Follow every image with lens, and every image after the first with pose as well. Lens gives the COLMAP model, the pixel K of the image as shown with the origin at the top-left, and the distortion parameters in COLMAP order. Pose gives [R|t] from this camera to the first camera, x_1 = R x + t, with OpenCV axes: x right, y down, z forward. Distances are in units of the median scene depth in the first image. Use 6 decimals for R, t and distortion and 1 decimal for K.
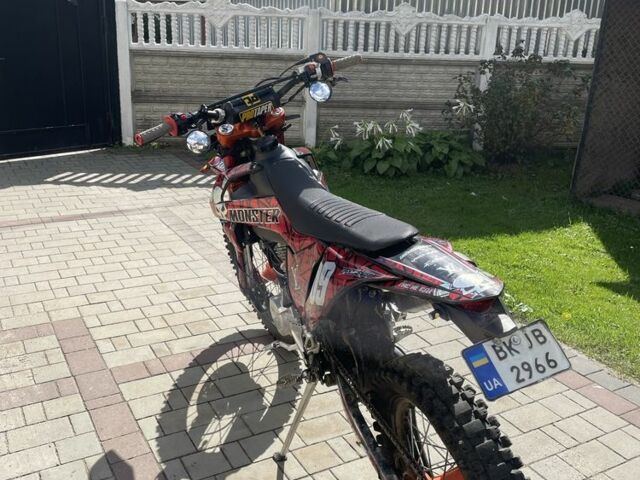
lens RADIAL K [[642.6, 0, 310.6], [0, 642.6, 239.5], [0, 0, 1]] dist [0.023683, 0.013286]
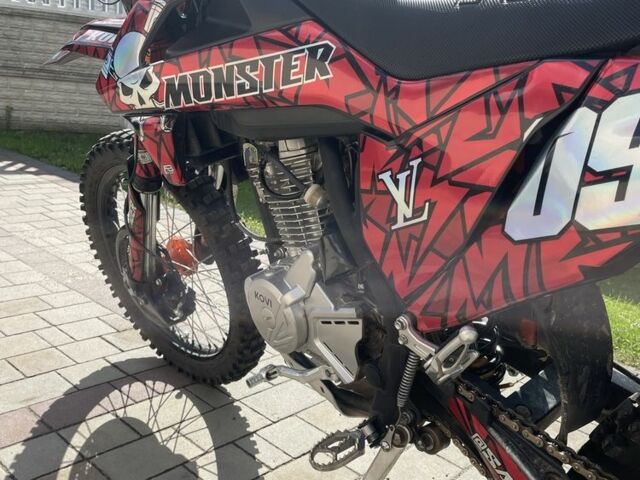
lens RADIAL K [[652.6, 0, 321.9], [0, 652.6, 255.7], [0, 0, 1]] dist [0.009249, -0.005309]
pose [[0.944587, -0.026456, 0.327193, -0.128195], [0.032974, 0.999353, -0.014392, 0.062785], [-0.326601, 0.024383, 0.944848, 0.394316]]
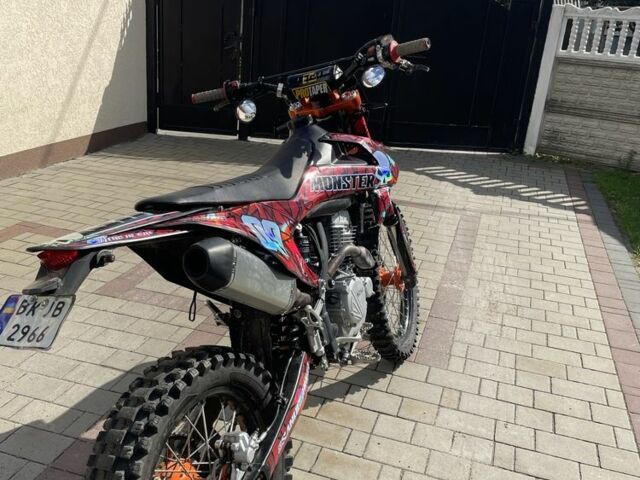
lens RADIAL K [[642.6, 0, 310.6], [0, 642.6, 239.5], [0, 0, 1]] dist [0.023683, 0.013286]
pose [[0.683053, 0.252983, -0.685156, 0.484553], [-0.268501, 0.959382, 0.086560, -0.048502], [0.679225, 0.124840, 0.723235, 0.229316]]
